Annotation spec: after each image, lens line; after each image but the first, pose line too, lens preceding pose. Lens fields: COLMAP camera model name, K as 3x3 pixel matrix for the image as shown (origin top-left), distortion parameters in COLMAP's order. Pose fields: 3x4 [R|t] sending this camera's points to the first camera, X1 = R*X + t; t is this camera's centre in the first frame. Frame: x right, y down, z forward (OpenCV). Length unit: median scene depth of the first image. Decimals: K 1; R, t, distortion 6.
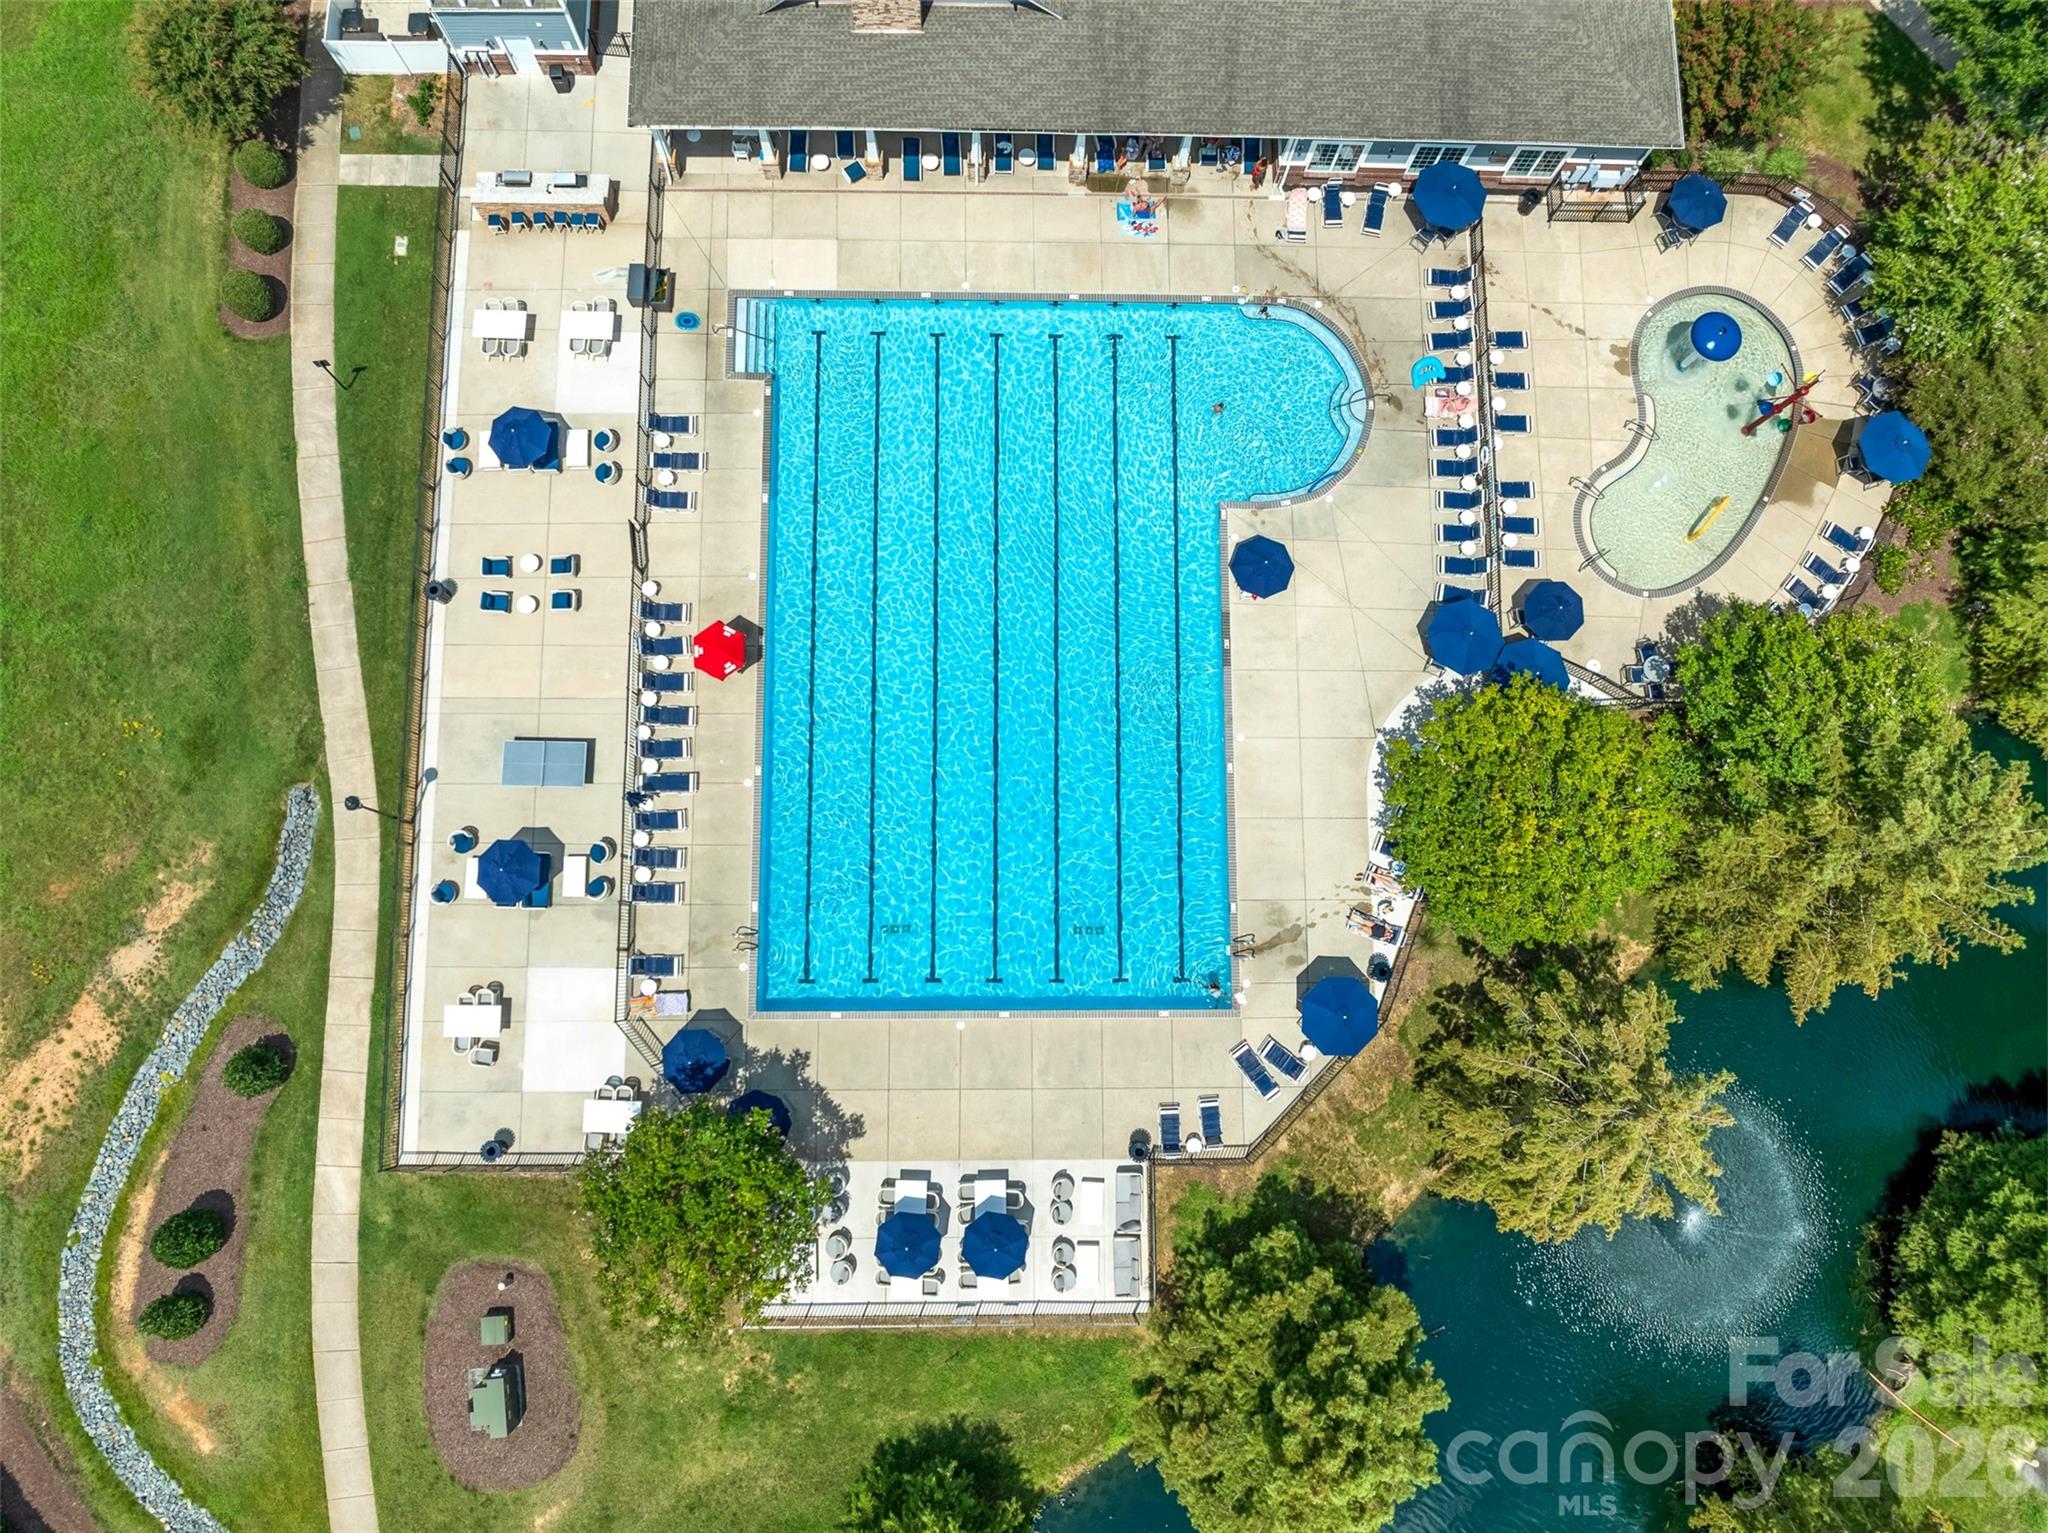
lens RADIAL K [[1448.9, 0, 1024.0], [0, 1448.9, 766.5], [0, 0, 1]] dist [-0.005754, -0.052410]
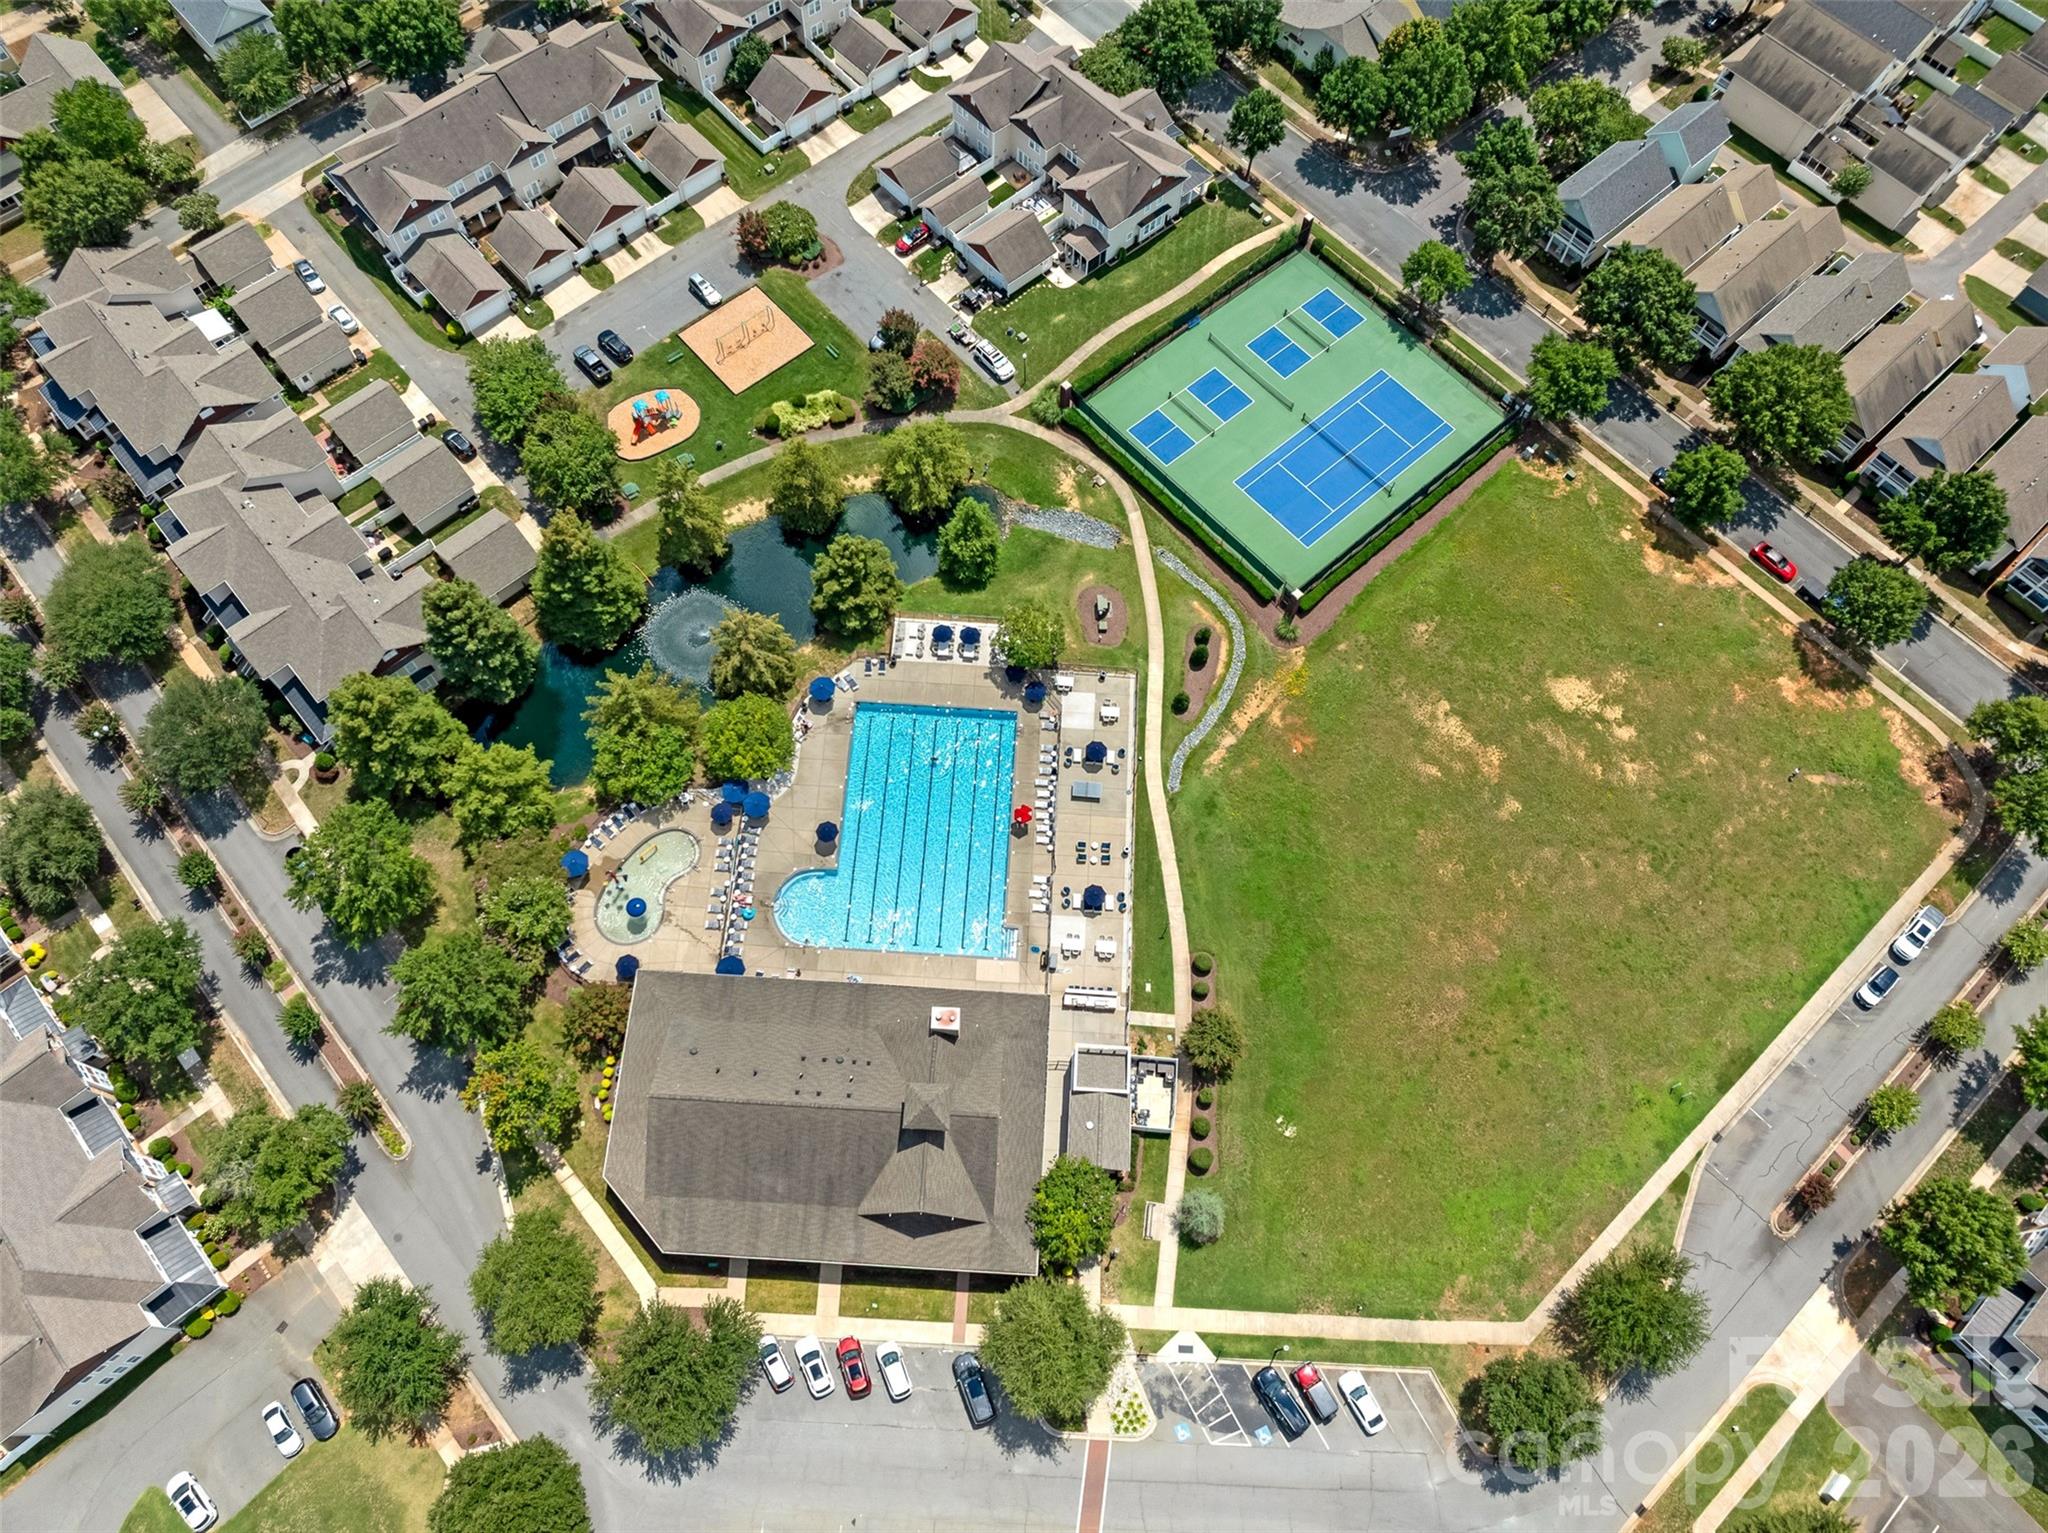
lens RADIAL K [[1419.2, 0, 1024.0], [0, 1419.2, 766.5], [0, 0, 1]] dist [-0.036720, 0.011468]
pose [[-0.995829, -0.080801, -0.042379, -0.082386], [0.045536, -0.842629, 0.536566, -1.446548], [-0.079065, 0.532398, 0.842794, -1.349944]]
